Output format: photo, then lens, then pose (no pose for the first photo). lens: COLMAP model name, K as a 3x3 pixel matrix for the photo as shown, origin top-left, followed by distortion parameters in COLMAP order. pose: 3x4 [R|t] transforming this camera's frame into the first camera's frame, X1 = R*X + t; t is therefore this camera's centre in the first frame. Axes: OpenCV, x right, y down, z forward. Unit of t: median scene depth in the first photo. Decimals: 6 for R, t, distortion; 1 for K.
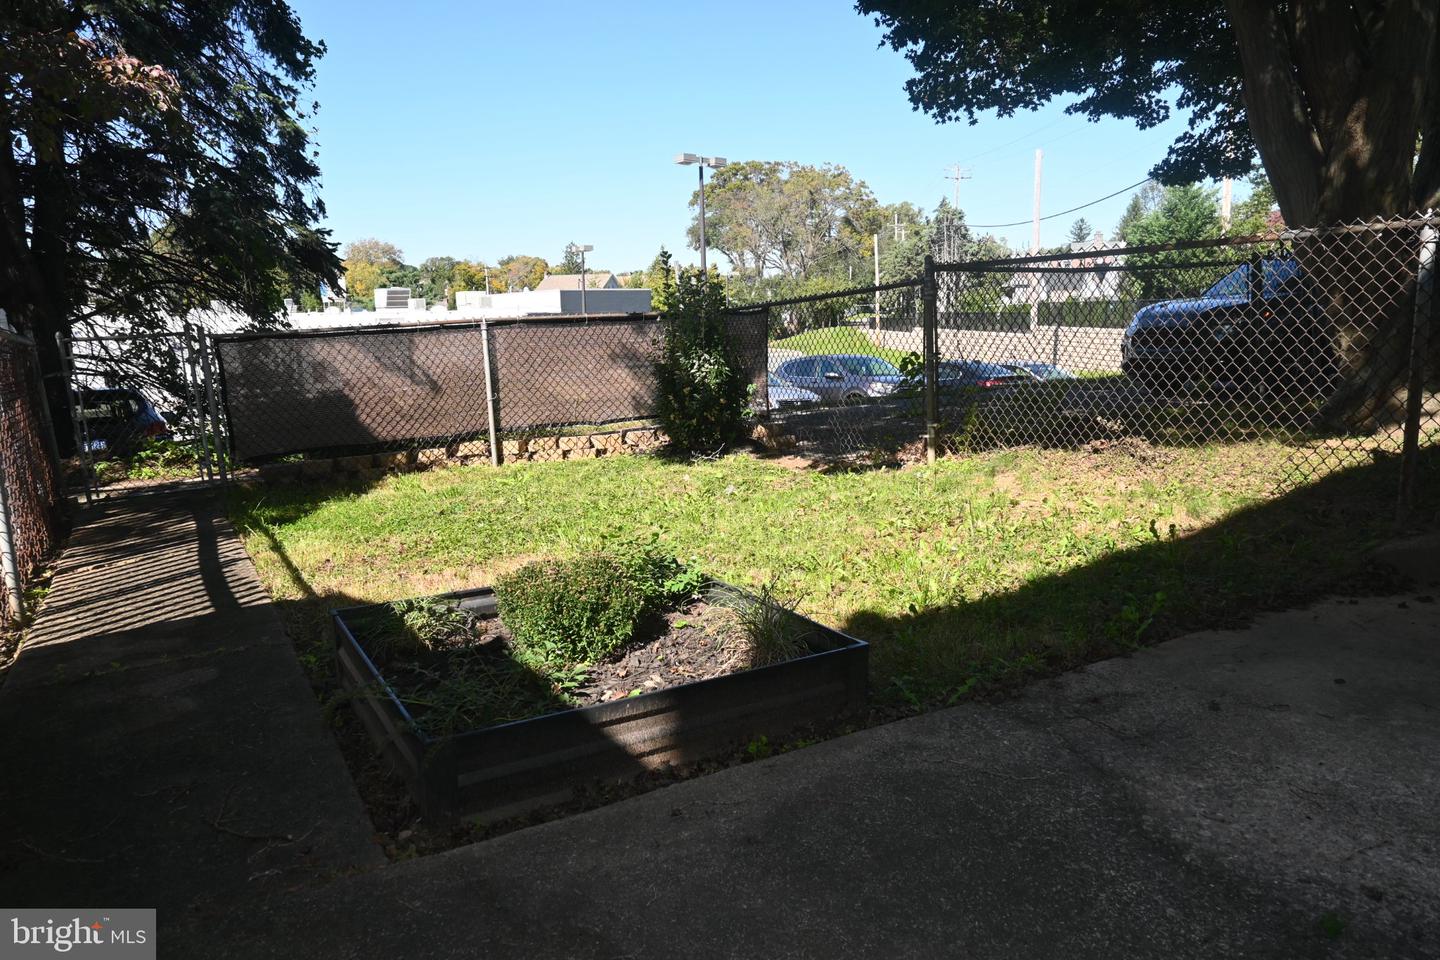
lens RADIAL K [[997.9, 0, 716.9], [0, 997.9, 476.8], [0, 0, 1]] dist [0.024346, 0.005851]
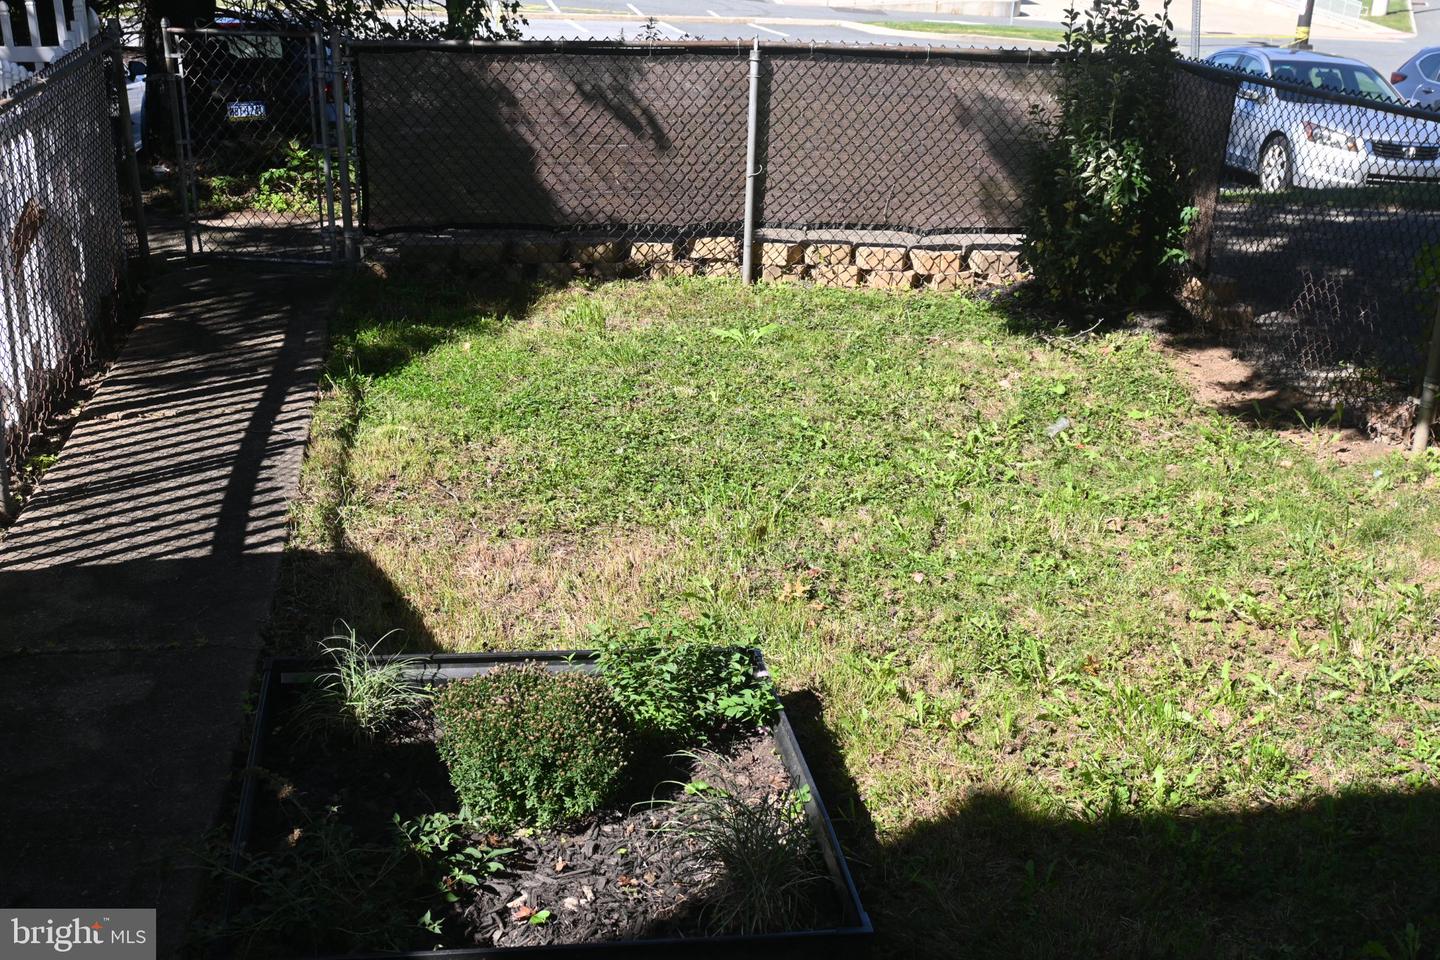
lens RADIAL K [[1734.7, 0, 721.1], [0, 1734.7, 482.2], [0, 0, 1]] dist [0.031595, 0.000000]
pose [[0.936371, 0.188086, -0.296366, 0.107624], [-0.129148, 0.969701, 0.207366, -0.112288], [0.326389, -0.155896, 0.932291, -0.031050]]
